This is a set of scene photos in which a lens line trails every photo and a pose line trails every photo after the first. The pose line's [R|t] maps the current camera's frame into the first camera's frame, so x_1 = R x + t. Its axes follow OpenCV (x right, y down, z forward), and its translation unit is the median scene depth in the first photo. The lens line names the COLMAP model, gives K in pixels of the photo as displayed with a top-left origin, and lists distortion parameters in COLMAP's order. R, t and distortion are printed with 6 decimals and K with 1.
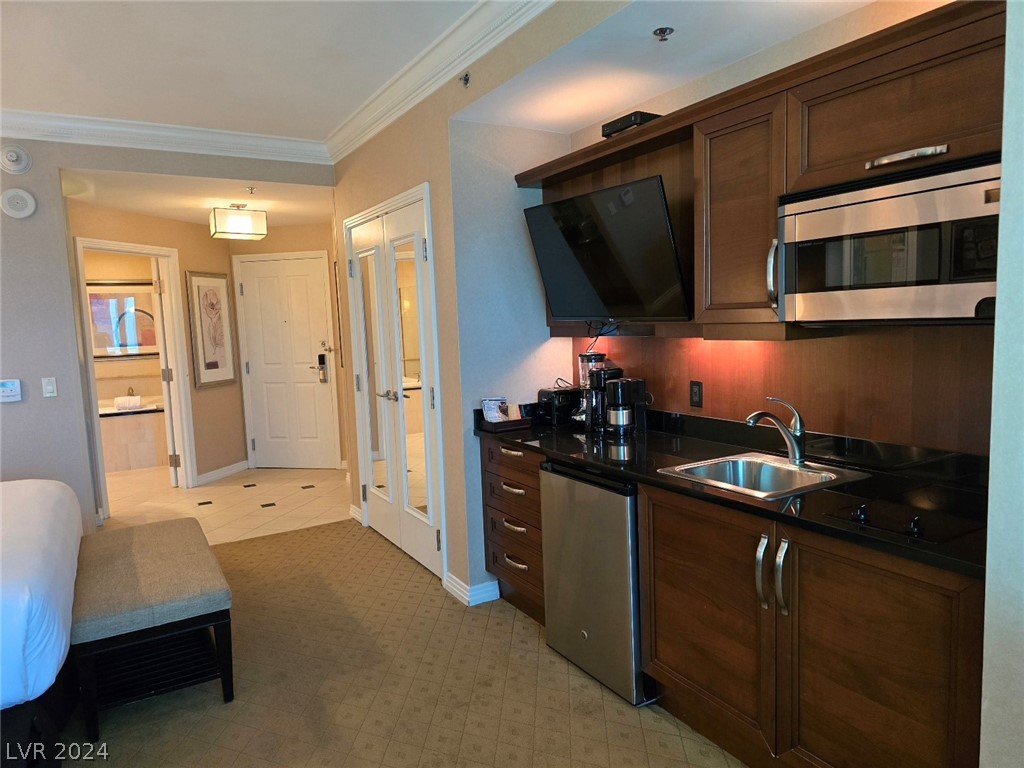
lens RADIAL K [[682.5, 0, 512.0], [0, 682.5, 384.0], [0, 0, 1]] dist [0.062643, -0.000927]
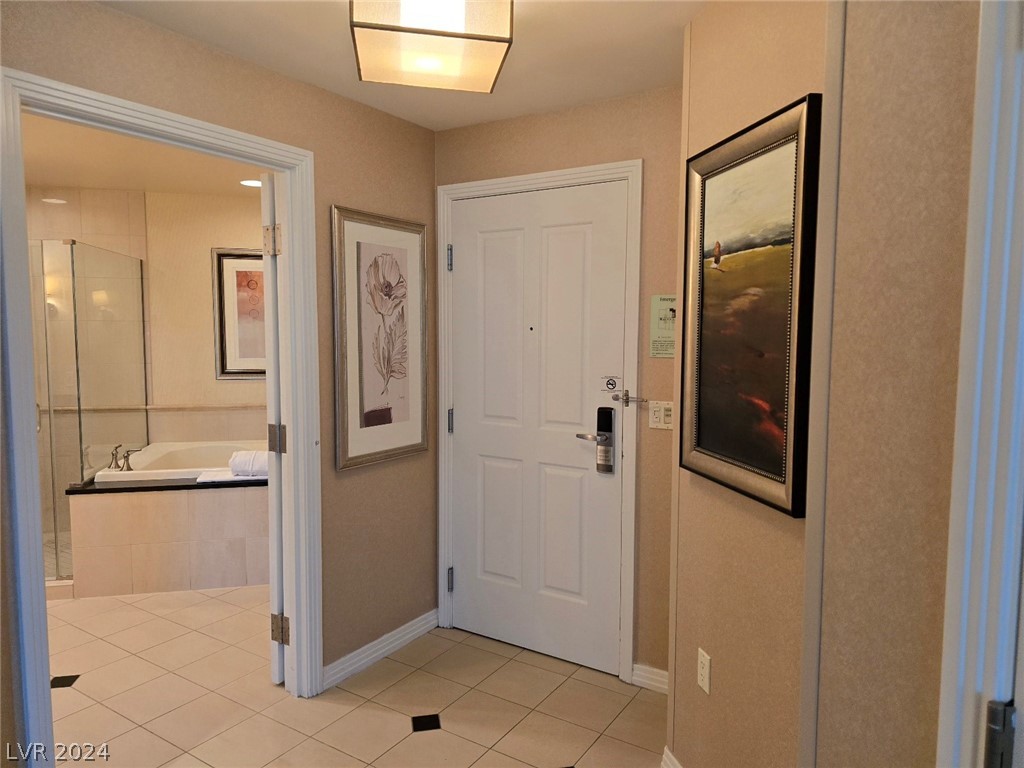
lens RADIAL K [[682.5, 0, 512.0], [0, 682.5, 384.0], [0, 0, 1]] dist [0.062643, -0.000927]
pose [[0.945987, 0.068558, -0.316872, -0.199280], [-0.072223, 0.997388, 0.000179, -0.054265], [0.316057, 0.022716, 0.948468, 0.576825]]
